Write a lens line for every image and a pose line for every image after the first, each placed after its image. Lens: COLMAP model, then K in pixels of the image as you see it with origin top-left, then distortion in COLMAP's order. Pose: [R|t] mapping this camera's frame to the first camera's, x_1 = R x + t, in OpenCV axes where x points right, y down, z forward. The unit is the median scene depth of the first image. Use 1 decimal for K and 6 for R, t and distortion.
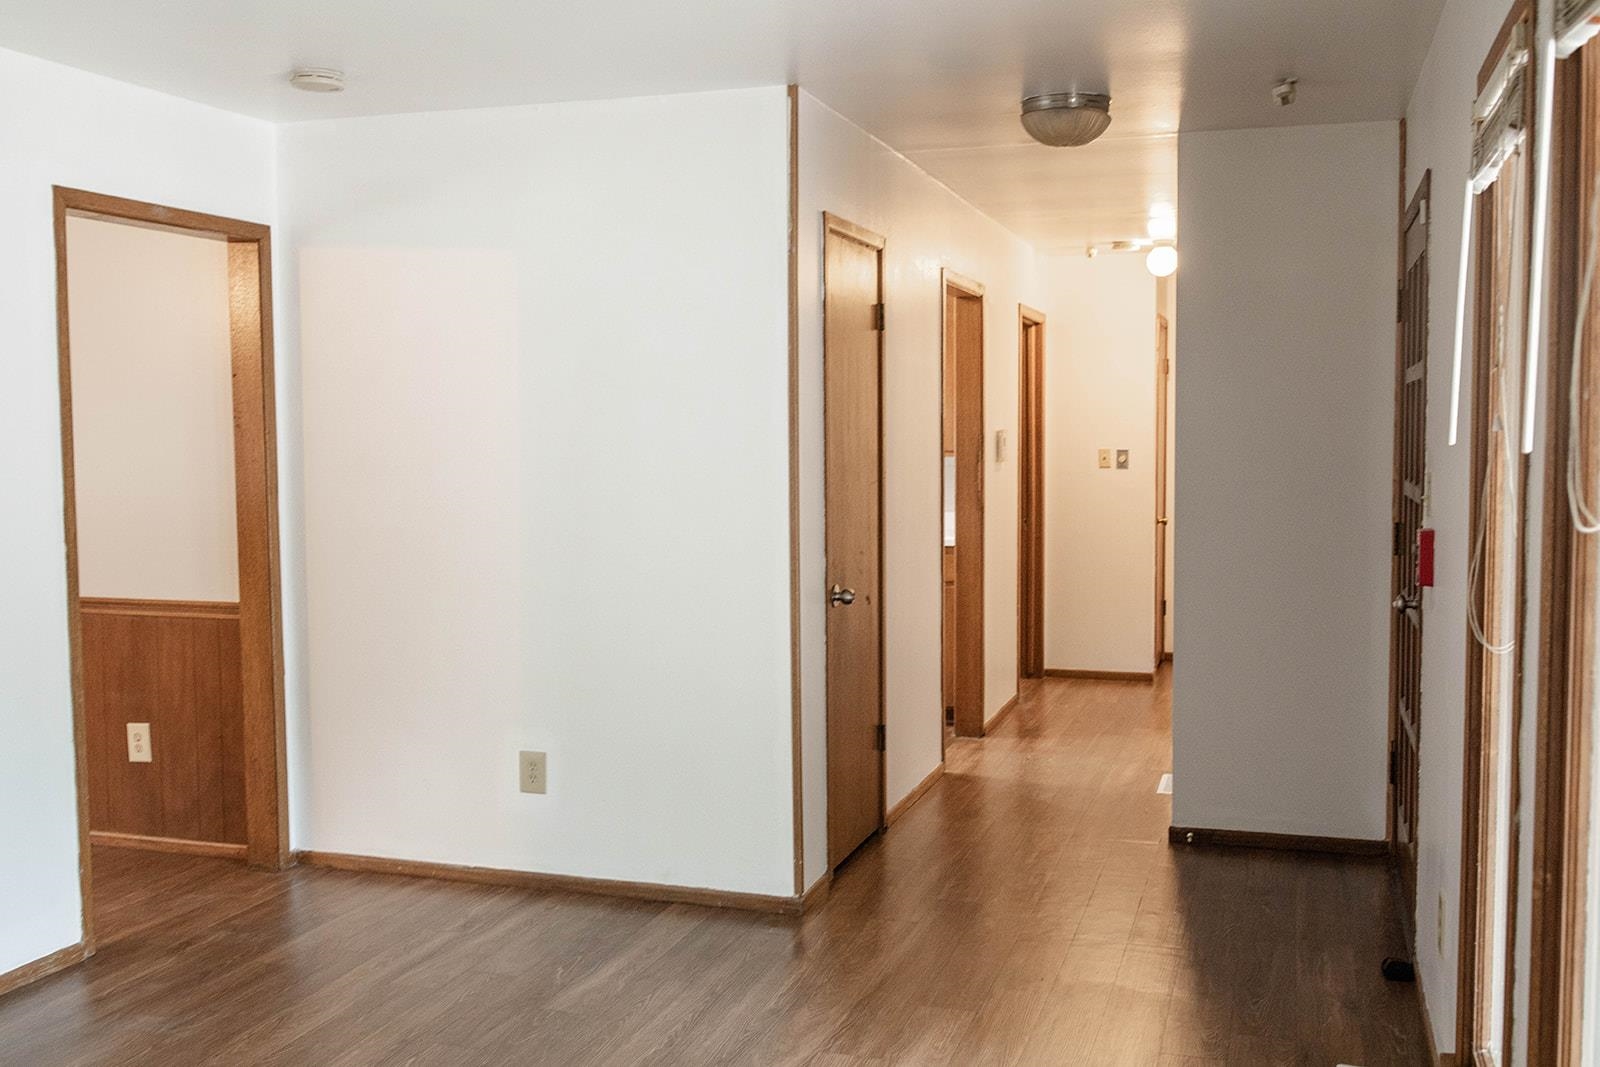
lens RADIAL K [[1571.3, 0, 800.0], [0, 1571.3, 533.5], [0, 0, 1]] dist [0.001931, -0.016664]
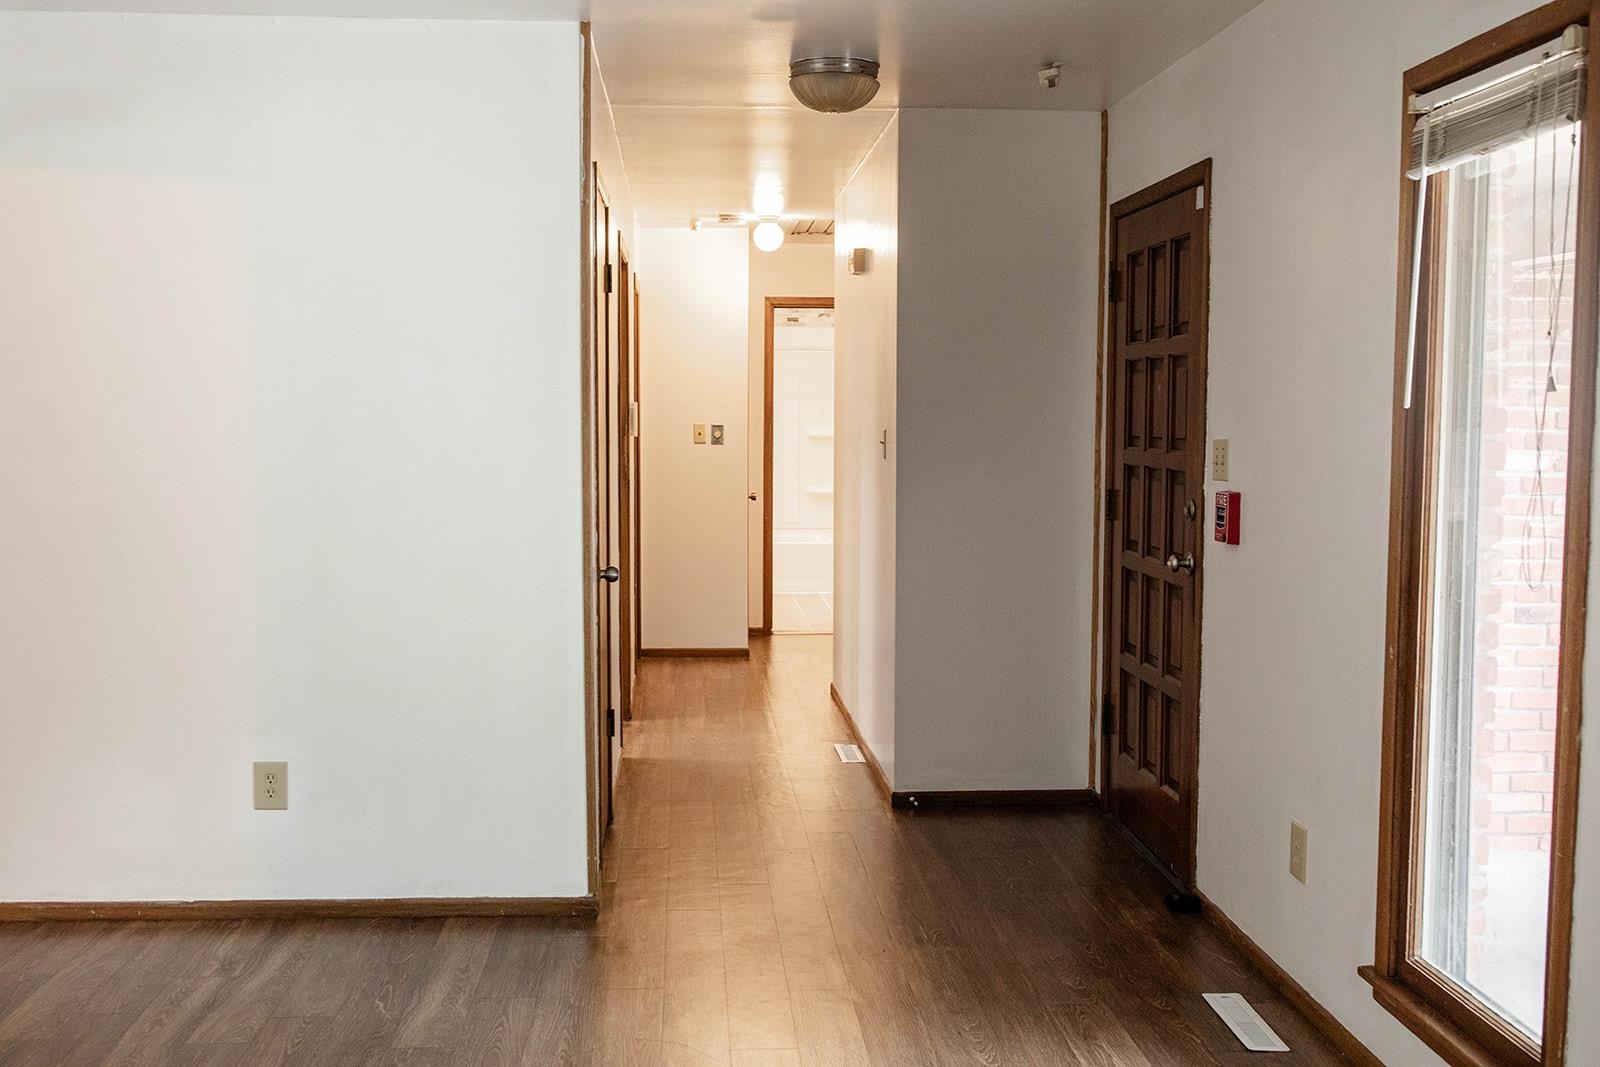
lens RADIAL K [[1602.5, 0, 800.0], [0, 1602.5, 533.5], [0, 0, 1]] dist [-0.003470, -0.010678]
pose [[0.928808, -0.019646, 0.370039, -0.228760], [0.015976, 0.999788, 0.012978, 0.005536], [-0.370216, -0.006143, 0.928926, 0.069760]]
